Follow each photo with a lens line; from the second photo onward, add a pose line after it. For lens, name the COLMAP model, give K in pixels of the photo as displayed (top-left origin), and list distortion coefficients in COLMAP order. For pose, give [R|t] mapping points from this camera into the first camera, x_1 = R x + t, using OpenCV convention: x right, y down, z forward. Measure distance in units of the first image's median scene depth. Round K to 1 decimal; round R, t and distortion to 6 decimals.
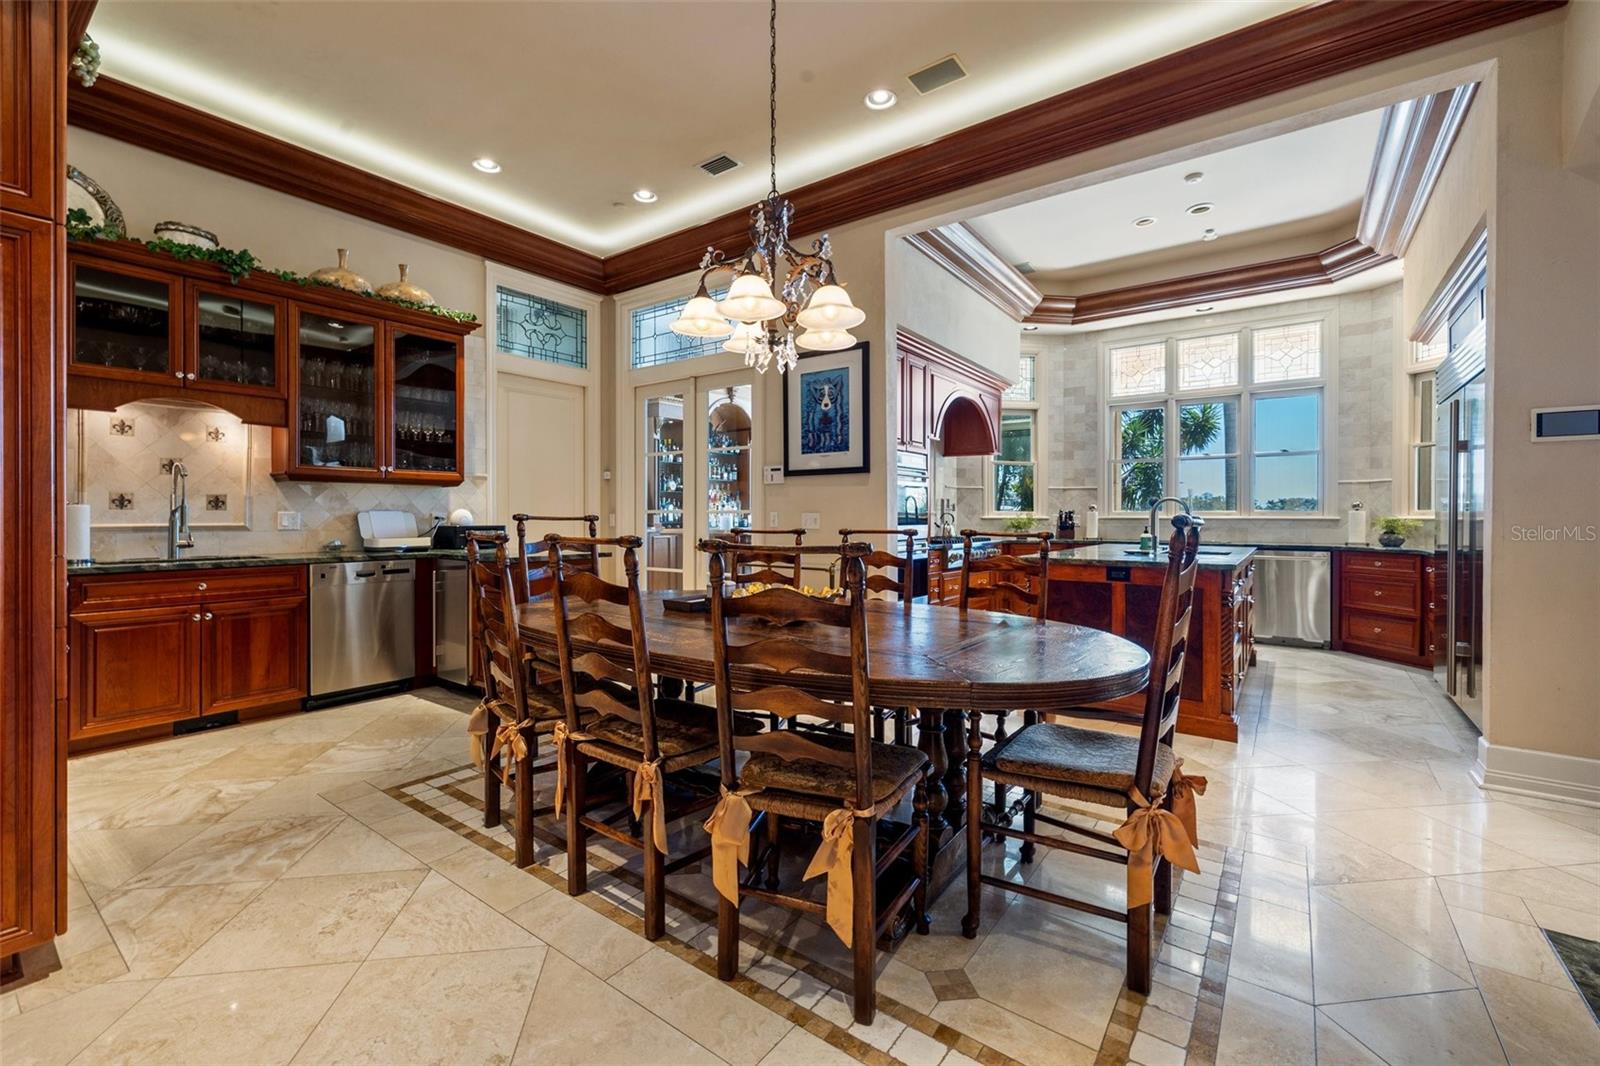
lens RADIAL K [[677.4, 0, 794.1], [0, 677.4, 523.1], [0, 0, 1]] dist [0.002930, 0.001142]
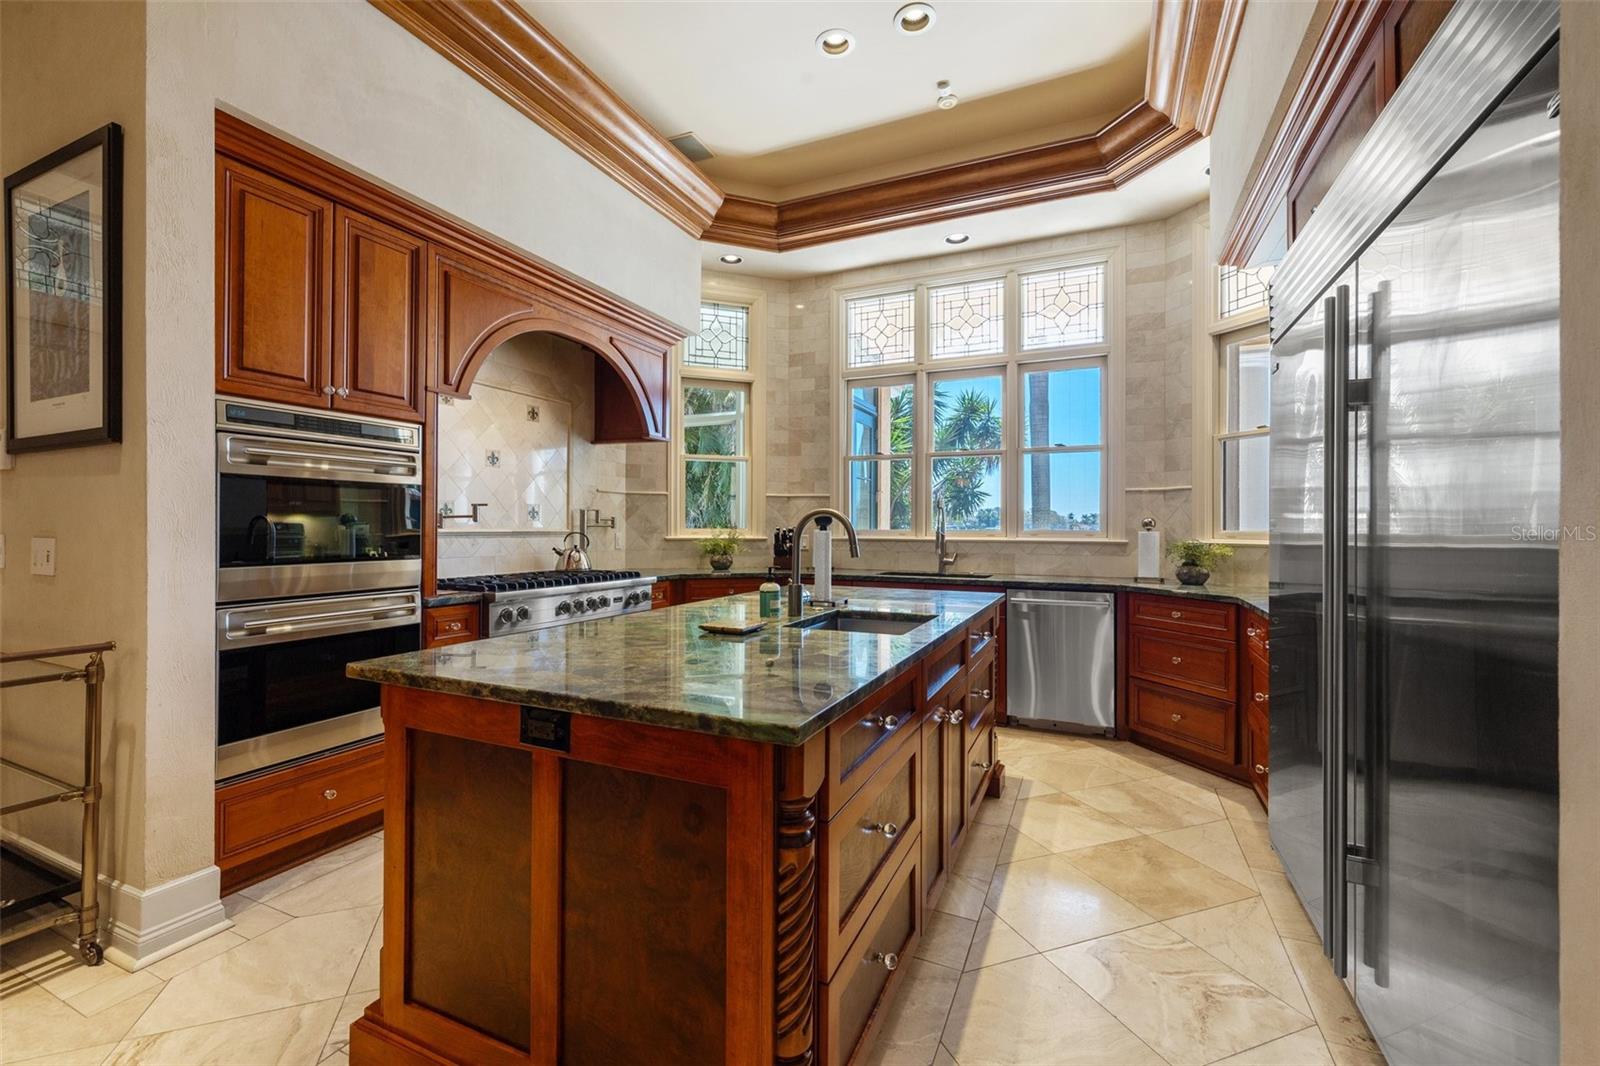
lens RADIAL K [[677.4, 0, 797.4], [0, 677.4, 529.6], [0, 0, 1]] dist [0.002930, 0.001142]
pose [[0.978024, 0.001894, 0.208482, 0.325297], [-0.000381, 0.999973, -0.007298, -0.014388], [-0.208490, 0.007058, 0.977999, 0.387896]]
